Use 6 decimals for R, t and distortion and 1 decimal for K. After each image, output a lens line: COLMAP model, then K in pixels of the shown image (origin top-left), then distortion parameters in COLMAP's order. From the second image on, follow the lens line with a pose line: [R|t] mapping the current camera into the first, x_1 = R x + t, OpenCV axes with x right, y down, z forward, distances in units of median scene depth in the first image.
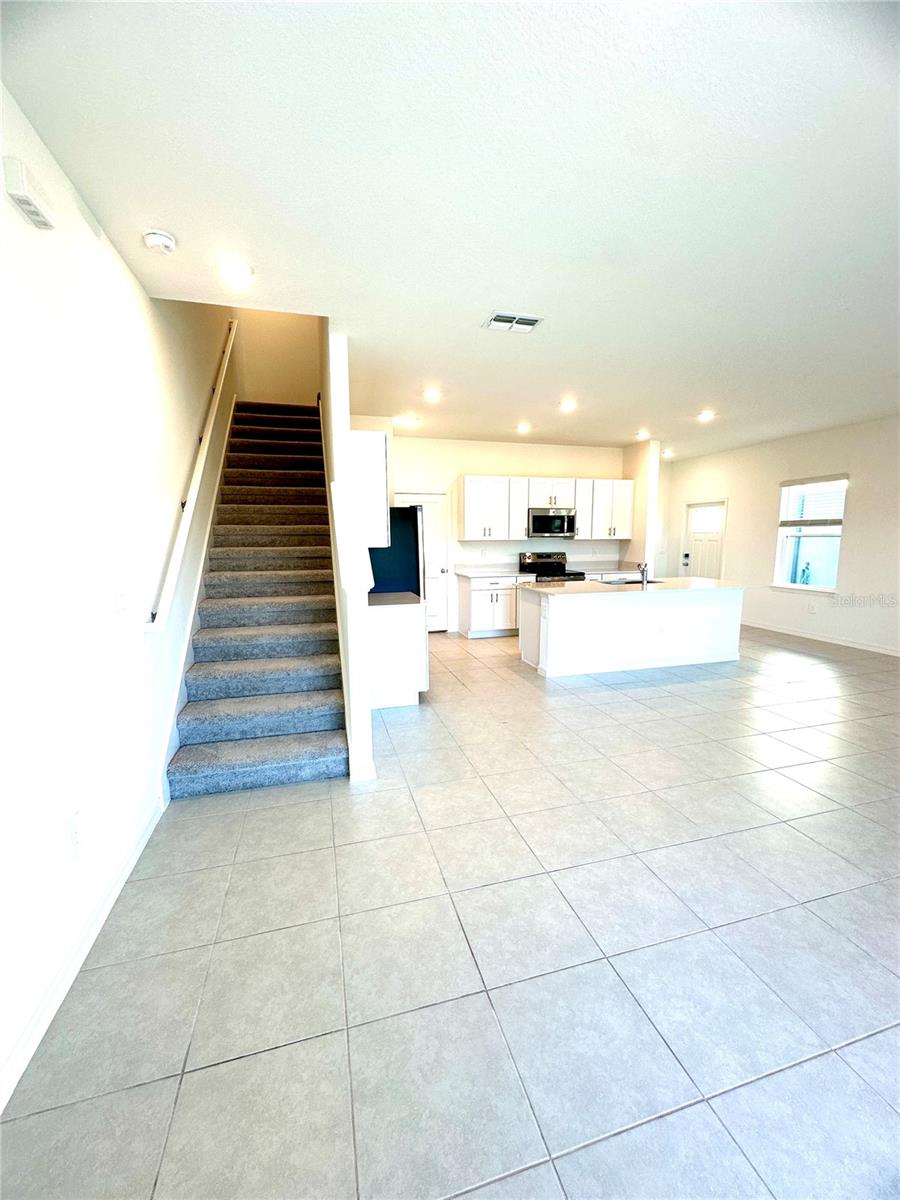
lens RADIAL K [[482.3, 0, 450.0], [0, 482.3, 600.0], [0, 0, 1]] dist [0.001118, 0.000106]
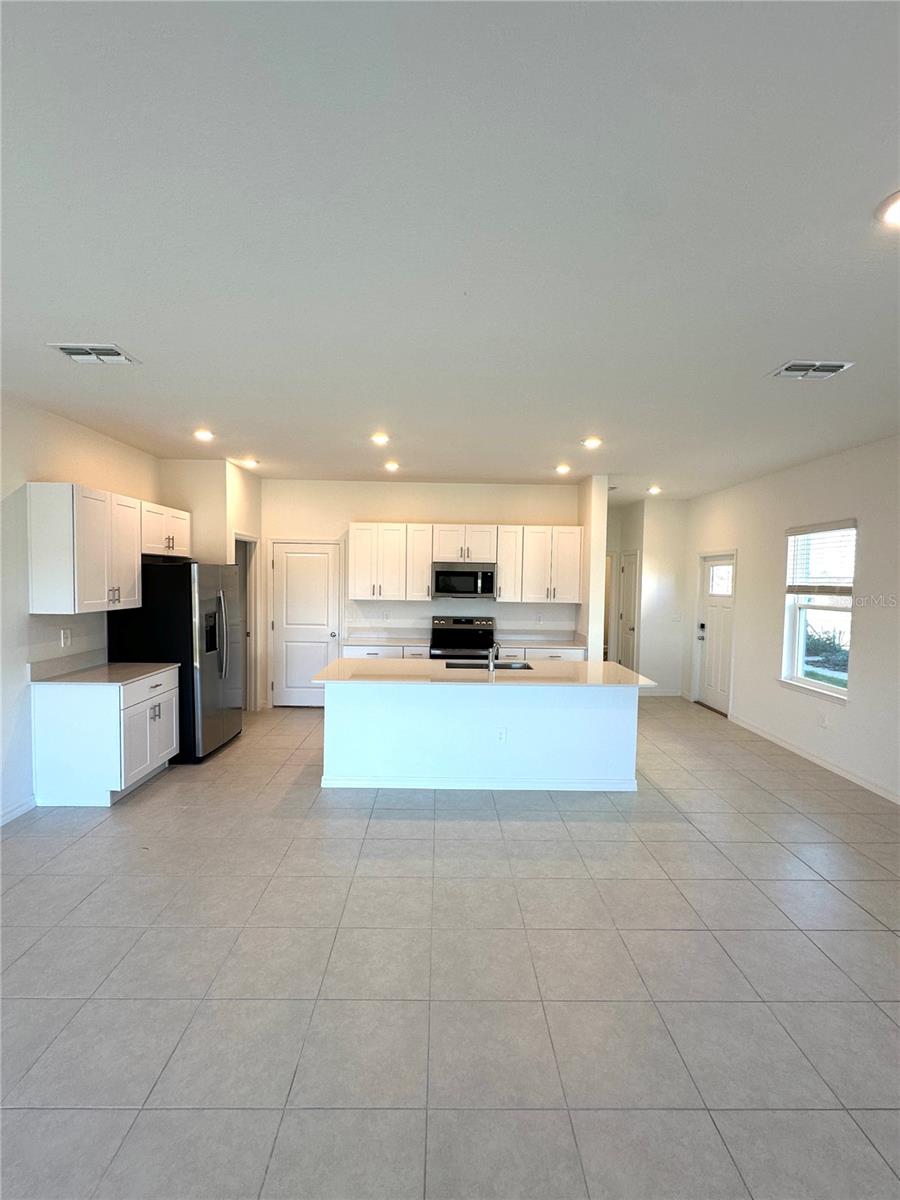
lens RADIAL K [[547.0, 0, 450.0], [0, 547.0, 600.0], [0, 0, 1]] dist [-0.014780, 0.000288]
pose [[0.965797, 0.031664, -0.257358, 0.425391], [-0.056262, 0.994461, -0.088783, -0.047220], [0.253122, 0.100226, 0.962229, 0.136135]]
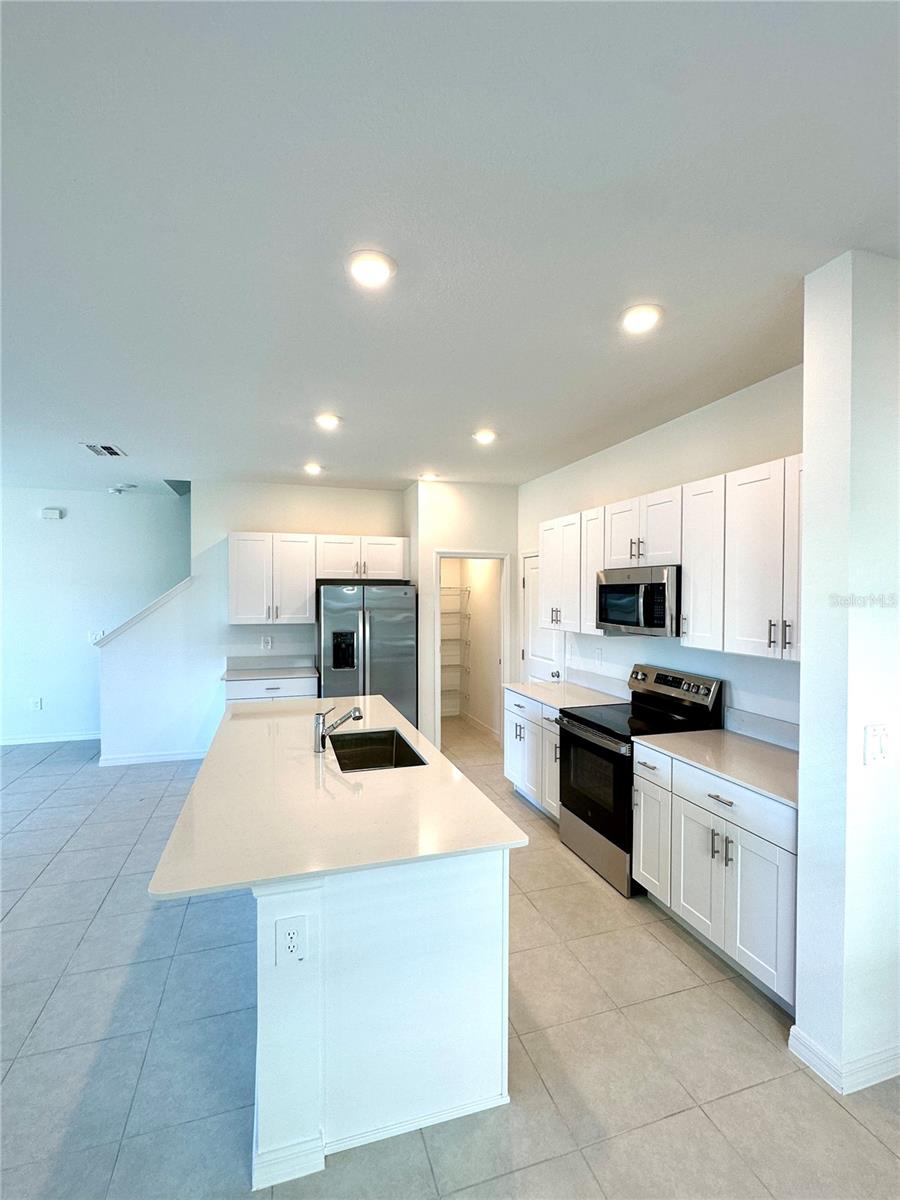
lens RADIAL K [[547.0, 0, 450.0], [0, 547.0, 600.0], [0, 0, 1]] dist [-0.014780, 0.000288]
pose [[0.028682, 0.016659, -0.999450, 0.687317], [-0.138143, 0.990333, 0.012543, -0.145701], [0.989997, 0.137708, 0.030706, 0.834315]]
